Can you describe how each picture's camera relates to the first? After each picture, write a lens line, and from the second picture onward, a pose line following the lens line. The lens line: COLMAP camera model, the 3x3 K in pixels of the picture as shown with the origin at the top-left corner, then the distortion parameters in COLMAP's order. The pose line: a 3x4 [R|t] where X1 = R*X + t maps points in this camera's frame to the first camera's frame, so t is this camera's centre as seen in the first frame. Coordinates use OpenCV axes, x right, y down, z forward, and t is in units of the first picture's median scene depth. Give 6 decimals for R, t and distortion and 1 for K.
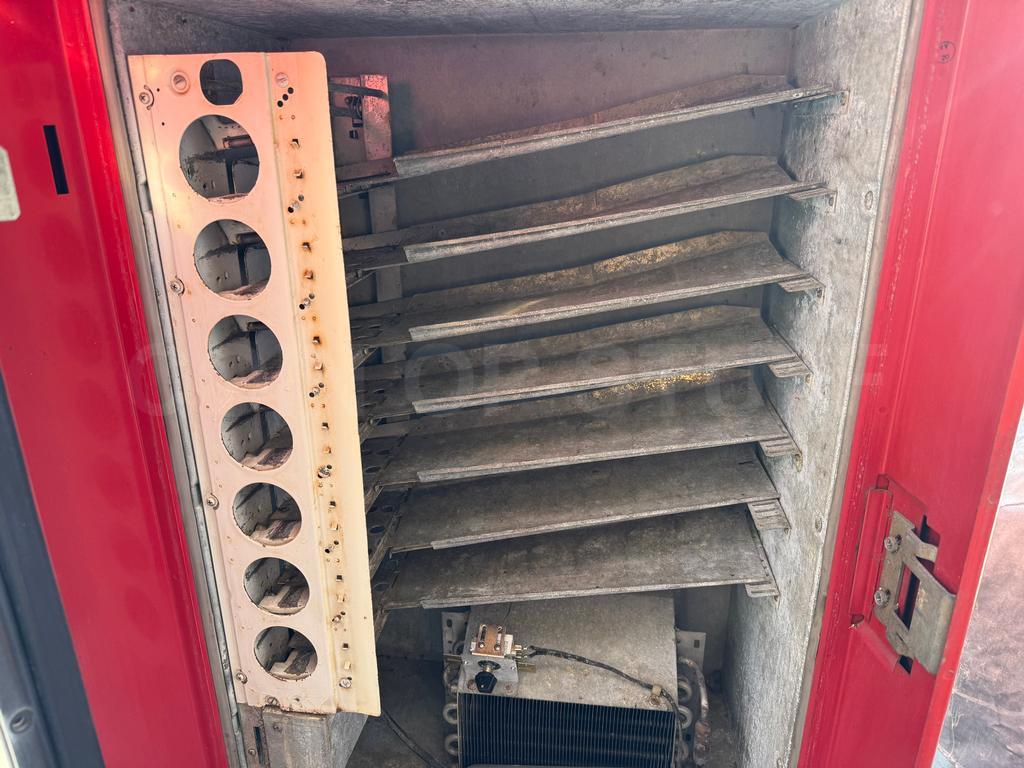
lens RADIAL K [[727.6, 0, 521.4], [0, 727.6, 392.8], [0, 0, 1]] dist [0.023380, -0.046579]
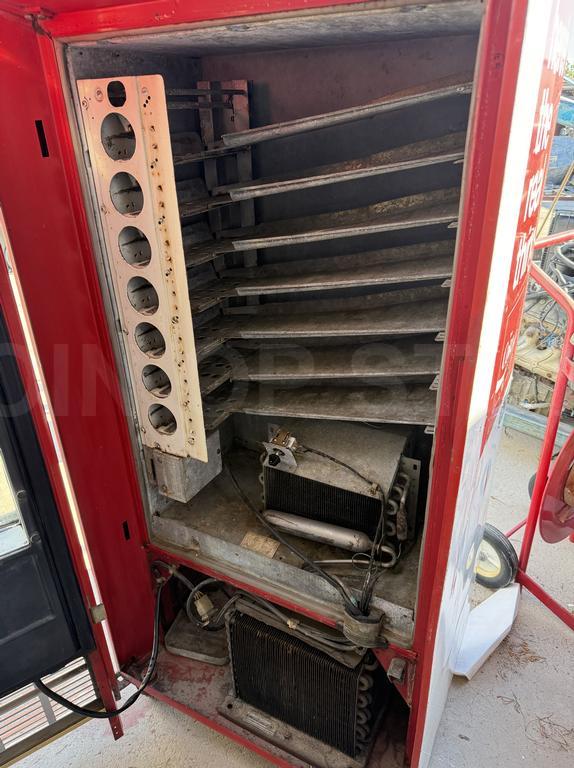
lens RADIAL K [[545.7, 0, 292.7], [0, 545.7, 387.2], [0, 0, 1]] dist [0.023380, -0.046579]
pose [[0.937289, 0.139733, -0.319318, 0.398574], [-0.095779, 0.984111, 0.149508, 0.038440], [0.335136, -0.109548, 0.935779, -0.161253]]
